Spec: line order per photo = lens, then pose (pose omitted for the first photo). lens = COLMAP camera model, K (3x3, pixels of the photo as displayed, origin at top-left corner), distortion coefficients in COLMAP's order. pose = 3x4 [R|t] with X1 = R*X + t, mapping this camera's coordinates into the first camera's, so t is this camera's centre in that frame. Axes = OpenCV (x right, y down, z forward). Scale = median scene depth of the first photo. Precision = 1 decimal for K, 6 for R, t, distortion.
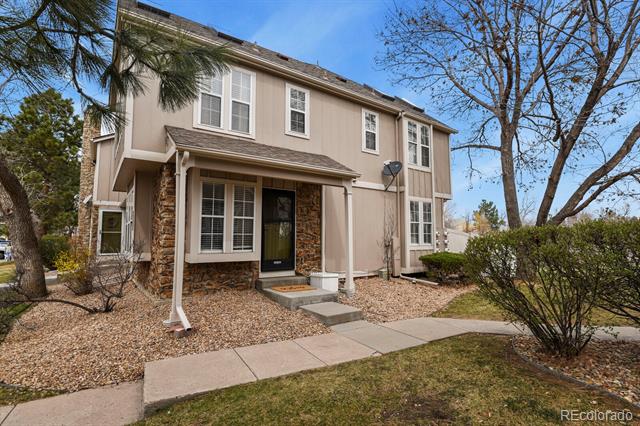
lens RADIAL K [[312.0, 0, 321.9], [0, 312.0, 214.2], [0, 0, 1]] dist [0.005365, -0.004846]
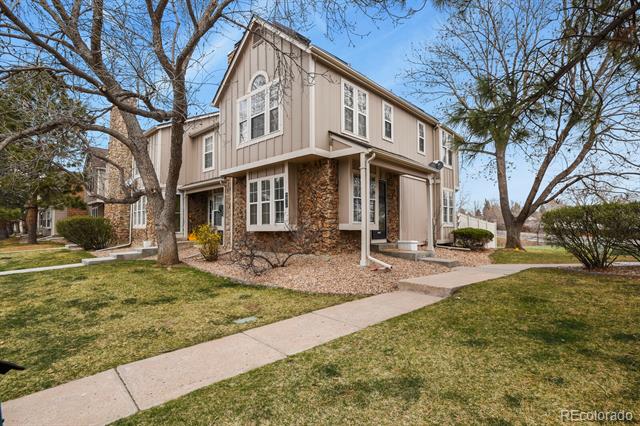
lens RADIAL K [[312.0, 0, 317.3], [0, 312.0, 214.5], [0, 0, 1]] dist [0.005365, -0.004846]
pose [[0.980745, 0.010414, 0.195014, -0.599634], [-0.017826, 0.999182, 0.036288, 0.025621], [-0.194476, -0.039065, 0.980129, -0.261385]]
